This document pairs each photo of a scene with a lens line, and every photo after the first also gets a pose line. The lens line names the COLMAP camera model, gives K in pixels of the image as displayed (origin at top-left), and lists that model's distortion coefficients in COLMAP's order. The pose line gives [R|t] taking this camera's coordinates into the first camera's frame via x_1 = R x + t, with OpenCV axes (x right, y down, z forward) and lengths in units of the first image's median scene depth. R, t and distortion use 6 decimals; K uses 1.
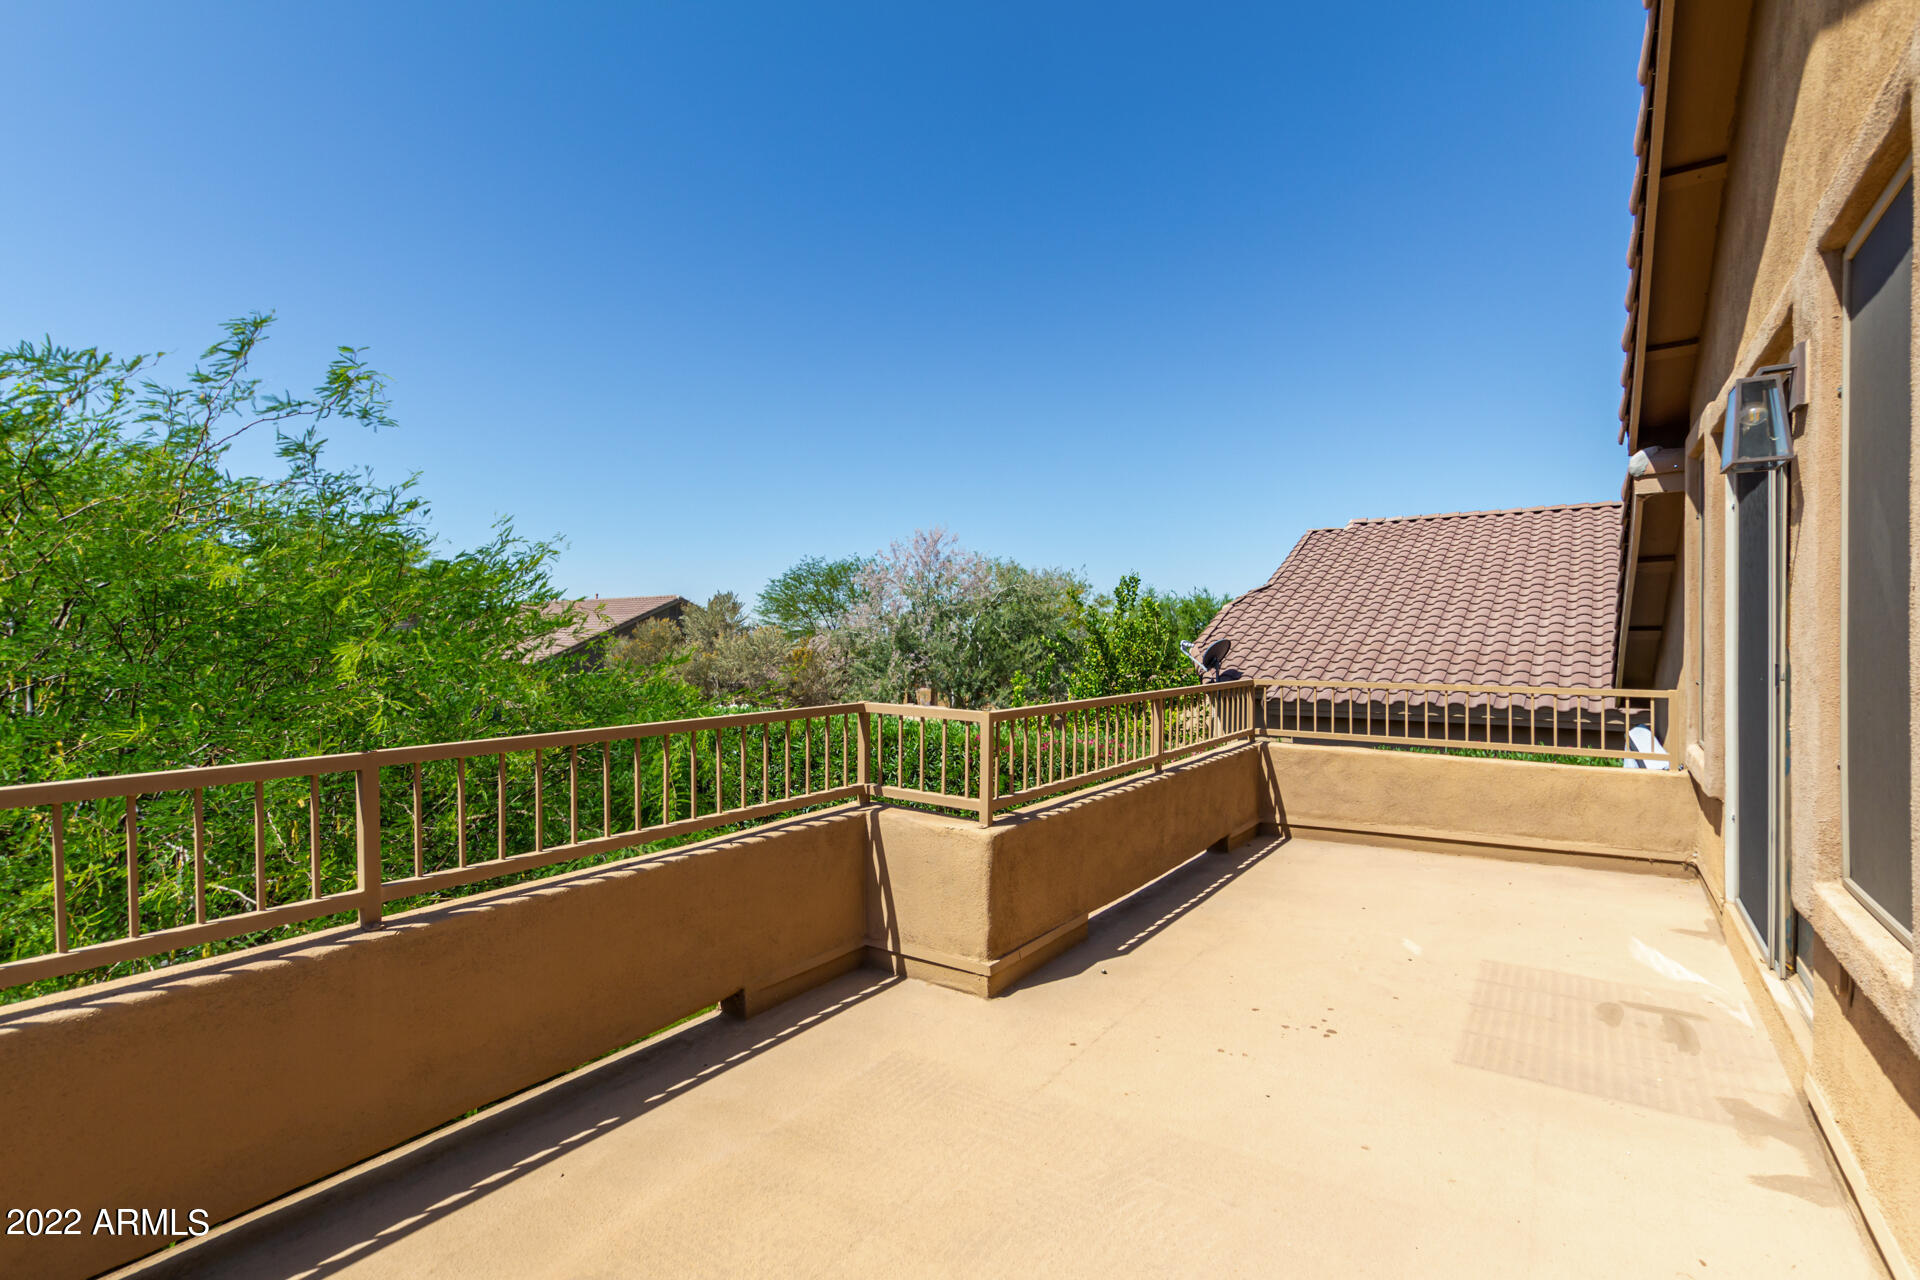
lens RADIAL K [[888.0, 0, 960.8], [0, 888.0, 630.7], [0, 0, 1]] dist [0.000769, 0.000172]
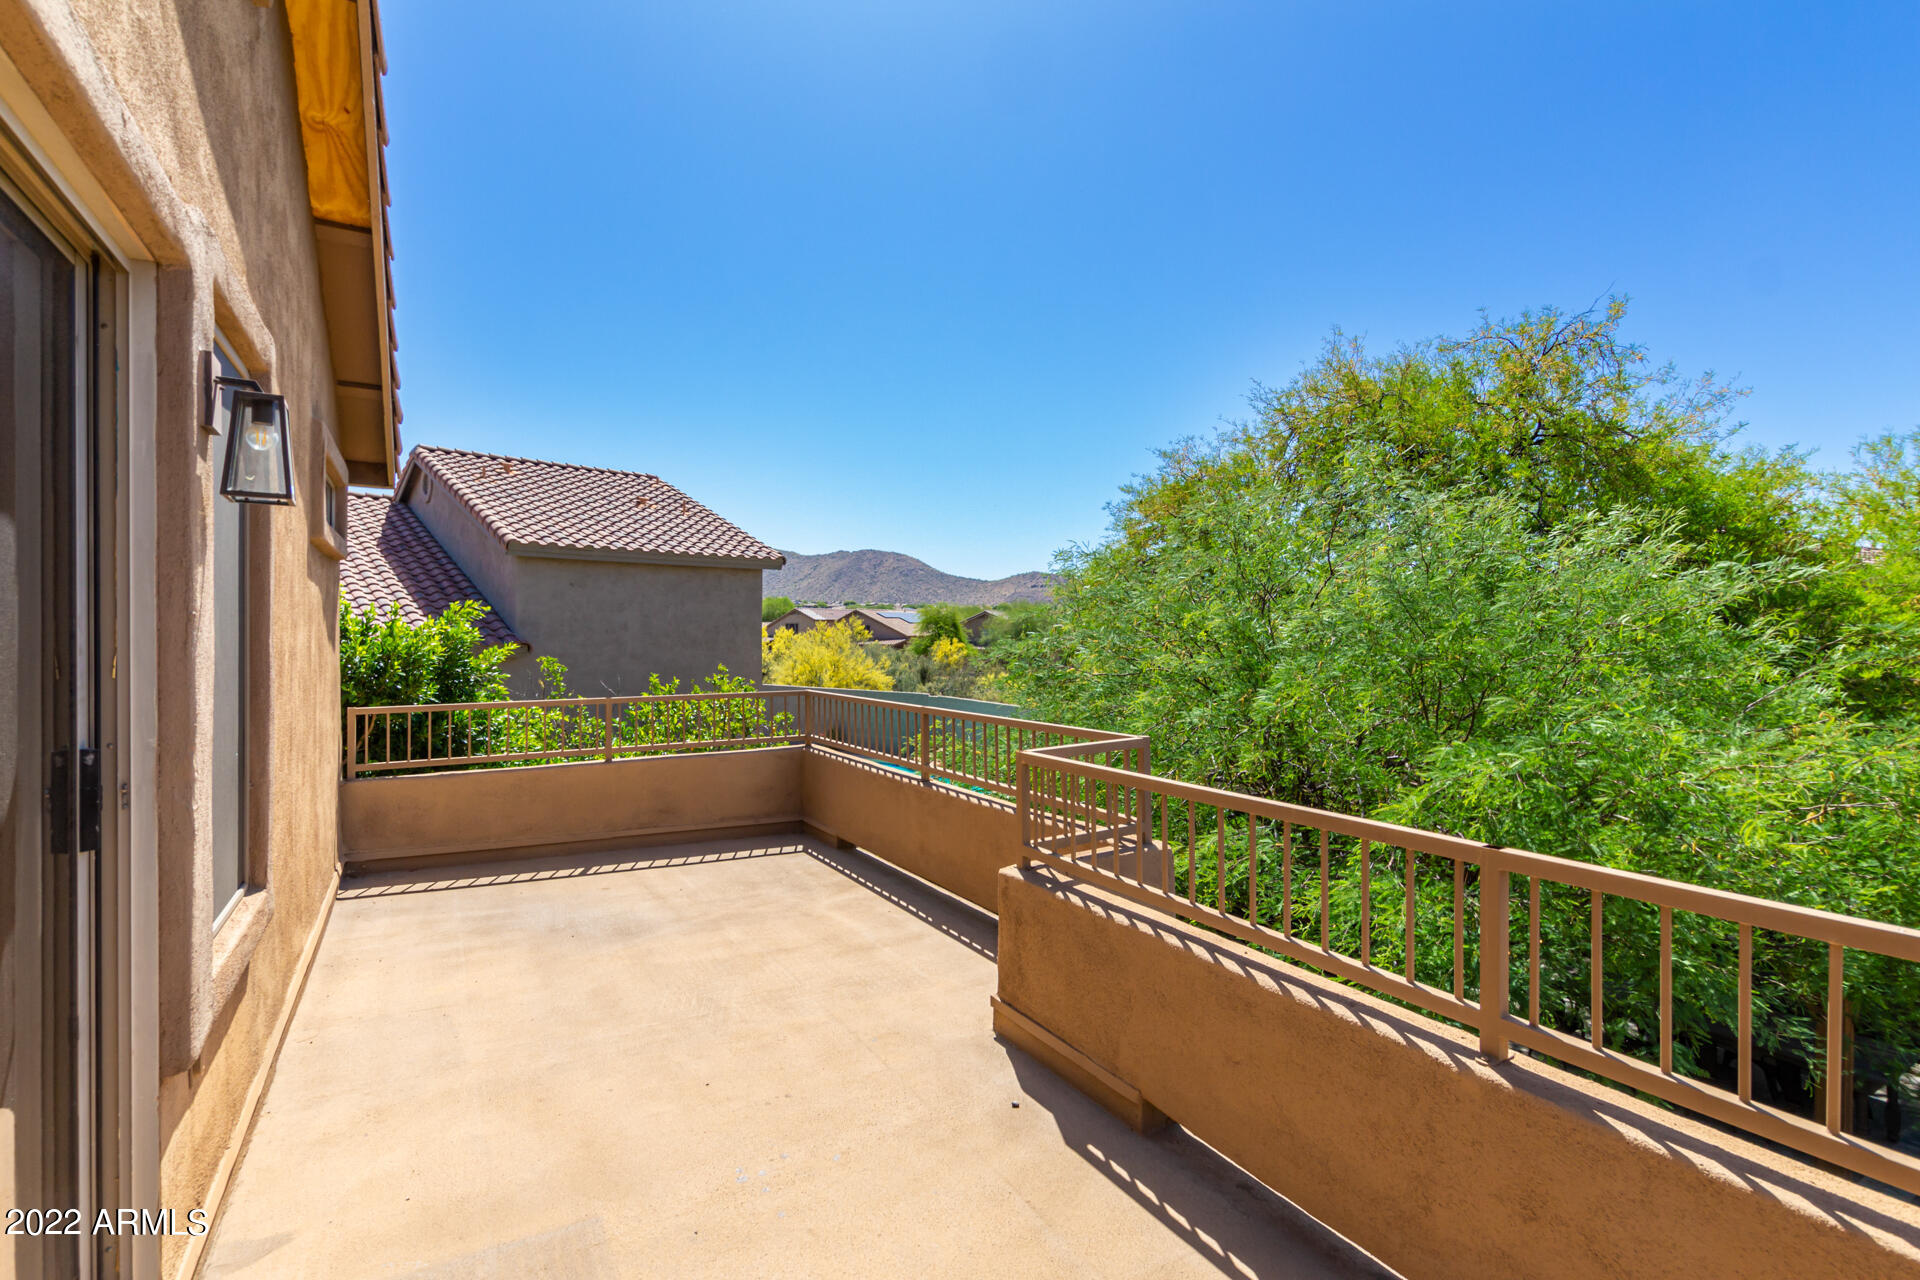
lens RADIAL K [[888.0, 0, 960.4], [0, 888.0, 640.6], [0, 0, 1]] dist [0.000769, 0.000172]
pose [[-0.401514, 0.005437, -0.915837, 0.965460], [-0.009979, 0.999897, 0.010311, -0.041249], [0.915798, 0.013279, -0.401419, 1.348988]]
